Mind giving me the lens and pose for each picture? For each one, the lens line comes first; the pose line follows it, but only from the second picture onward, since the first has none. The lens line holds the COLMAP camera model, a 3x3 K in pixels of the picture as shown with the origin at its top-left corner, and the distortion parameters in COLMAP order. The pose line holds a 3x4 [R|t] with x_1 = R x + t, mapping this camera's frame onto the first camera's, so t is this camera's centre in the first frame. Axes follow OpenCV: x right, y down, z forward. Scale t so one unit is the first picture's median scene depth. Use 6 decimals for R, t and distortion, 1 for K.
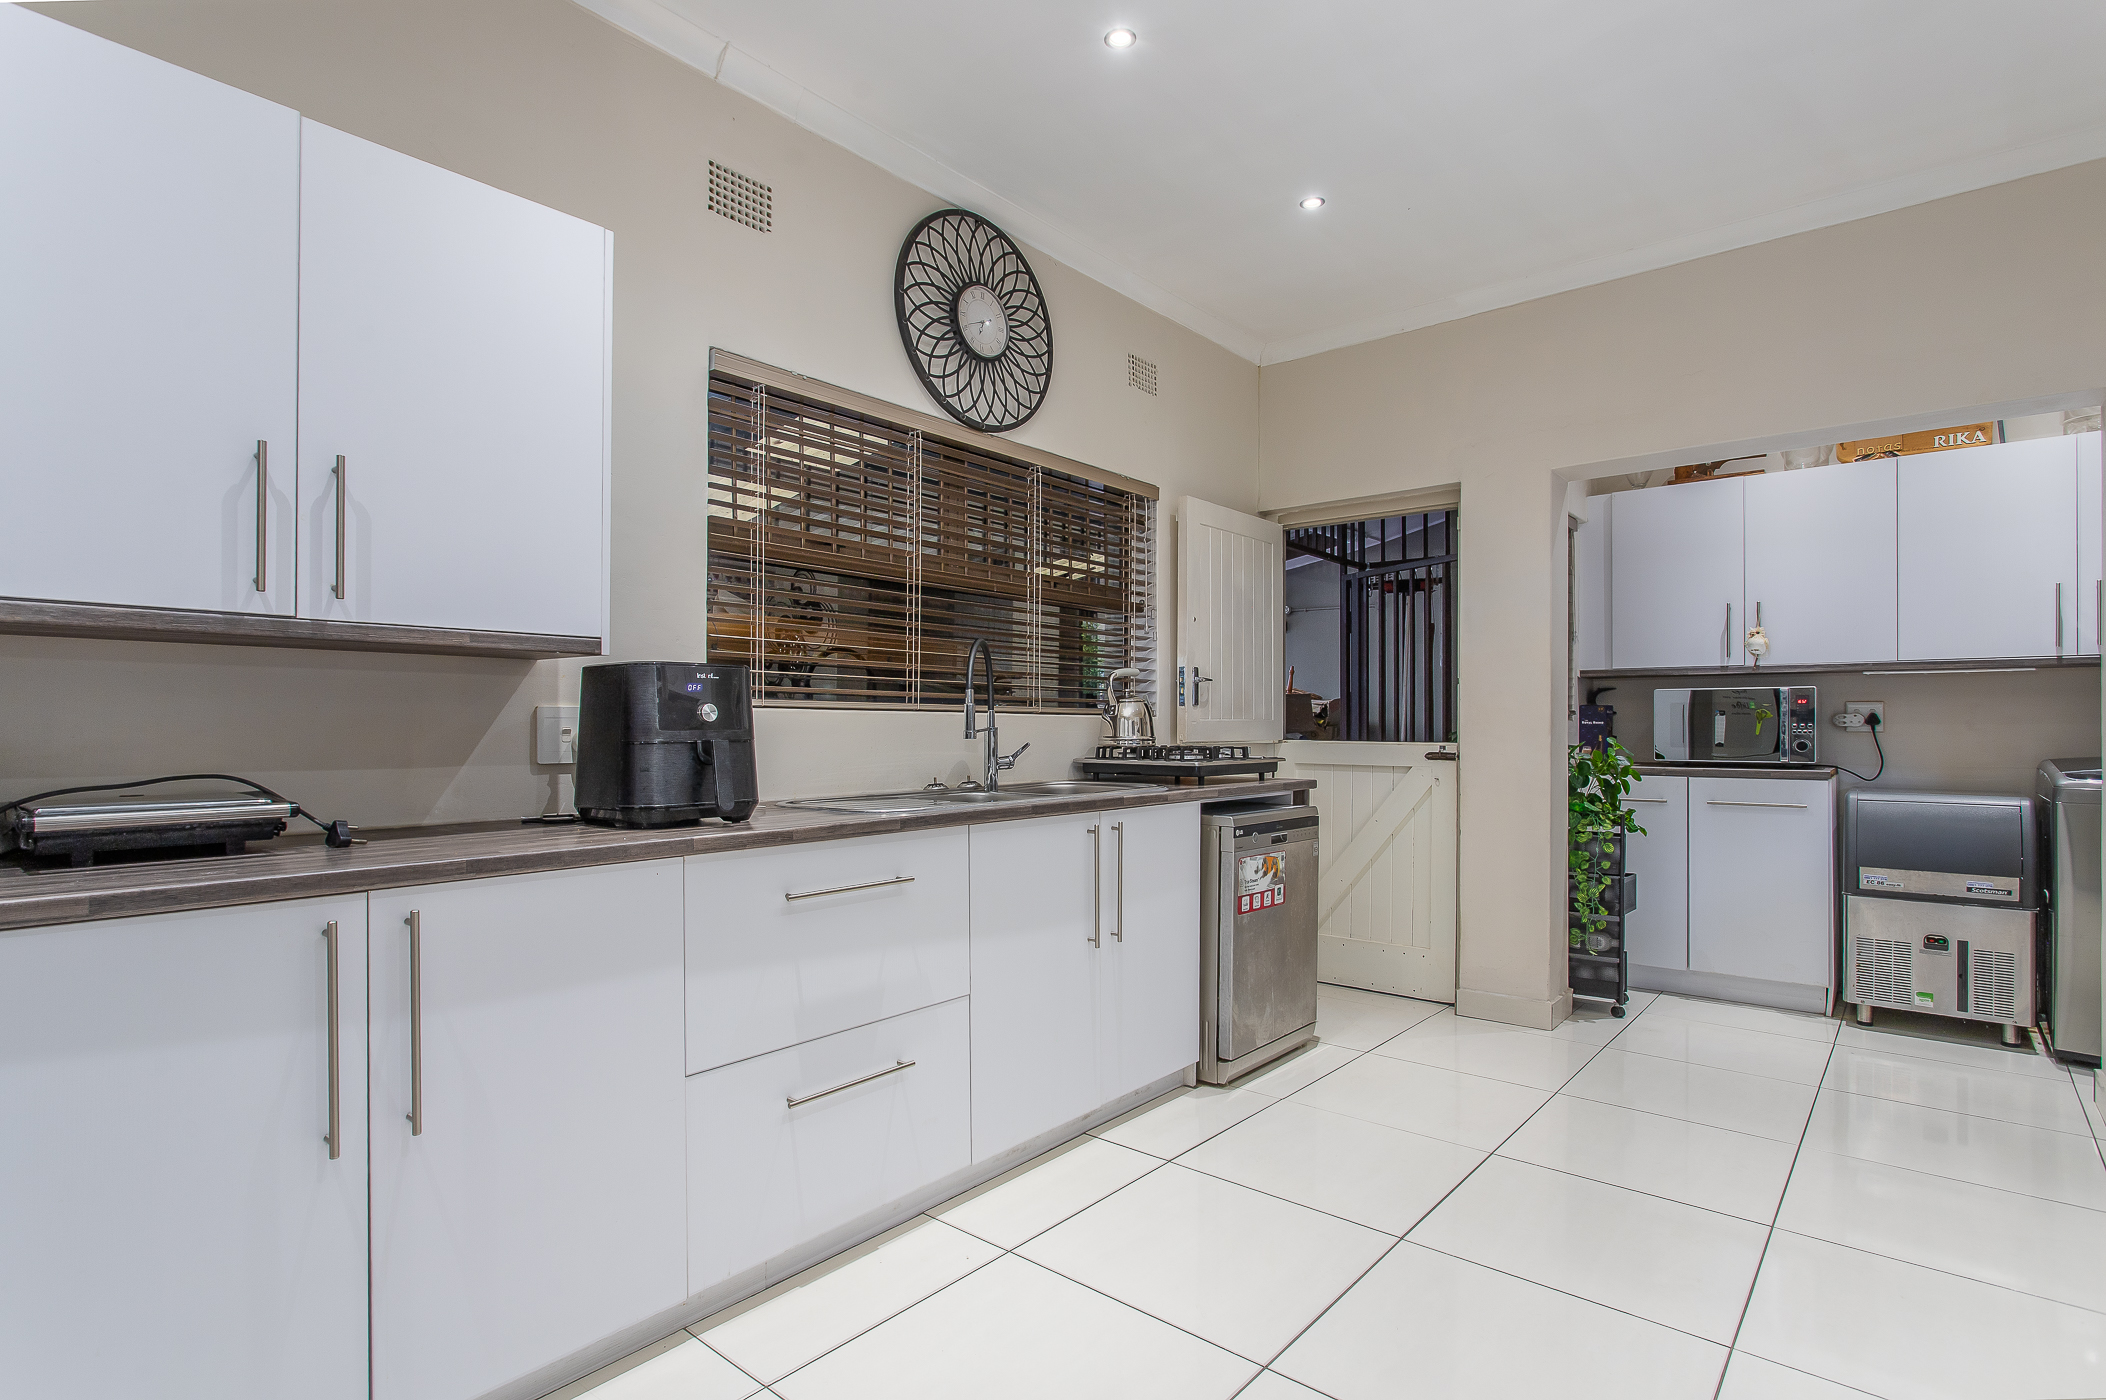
lens RADIAL K [[1022.9, 0, 1055.9], [0, 1022.9, 711.5], [0, 0, 1]] dist [-0.004946, -0.000392]
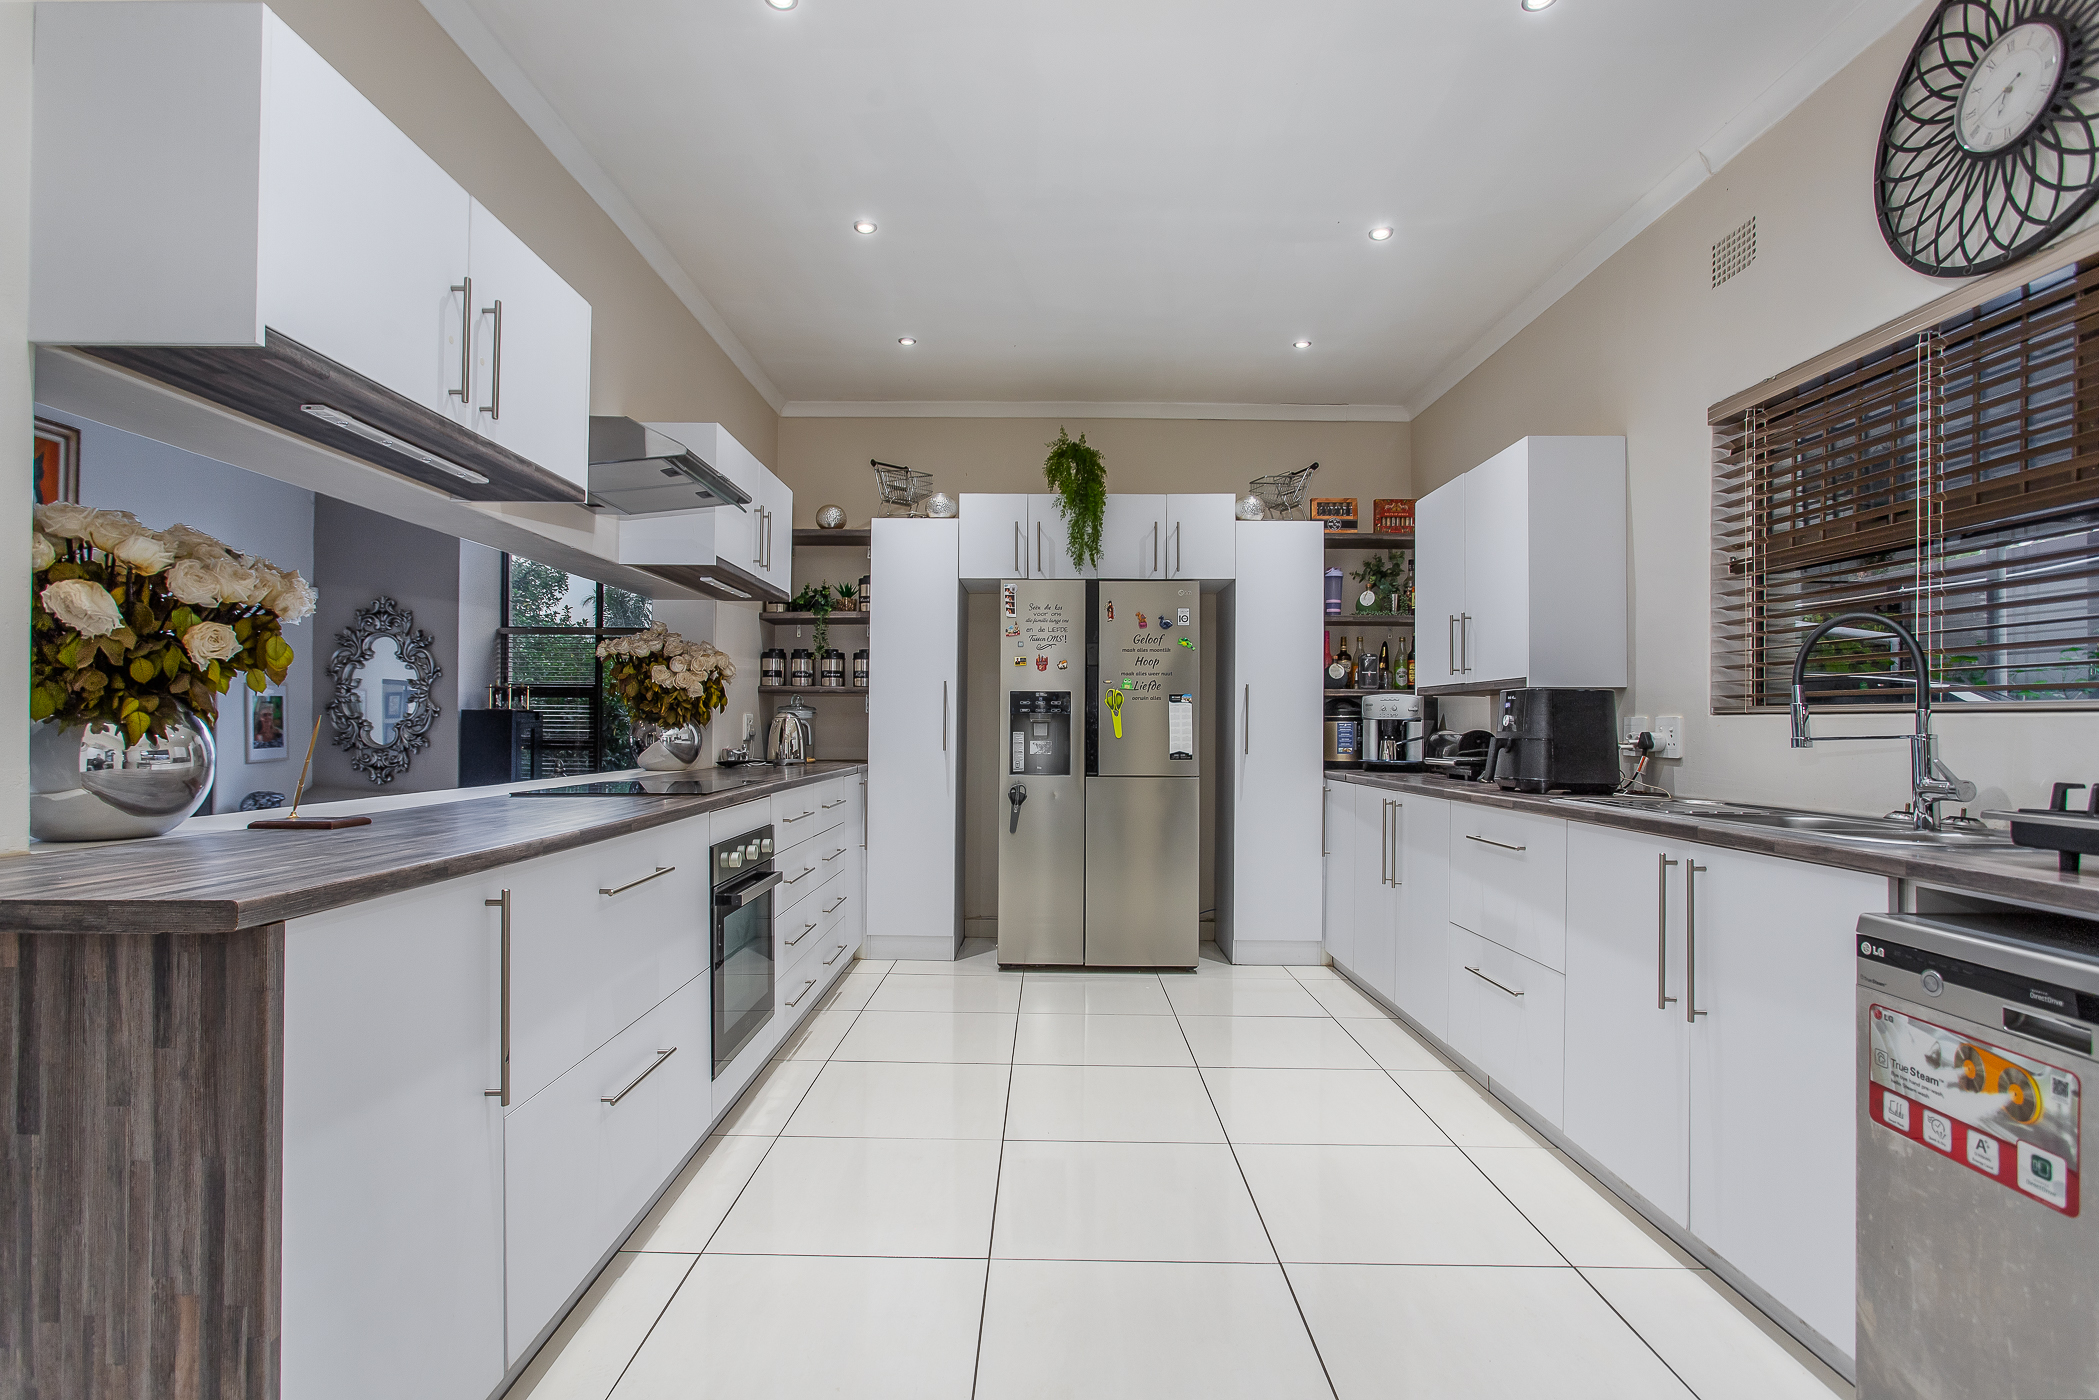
lens RADIAL K [[1019.5, 0, 1052.4], [0, 1019.5, 711.5], [0, 0, 1]] dist [-0.004946, -0.000392]
pose [[-0.753630, -0.019028, -0.657023, 0.790012], [-0.004769, 0.999713, -0.023482, 0.017786], [0.657281, -0.014564, -0.753505, 1.103315]]
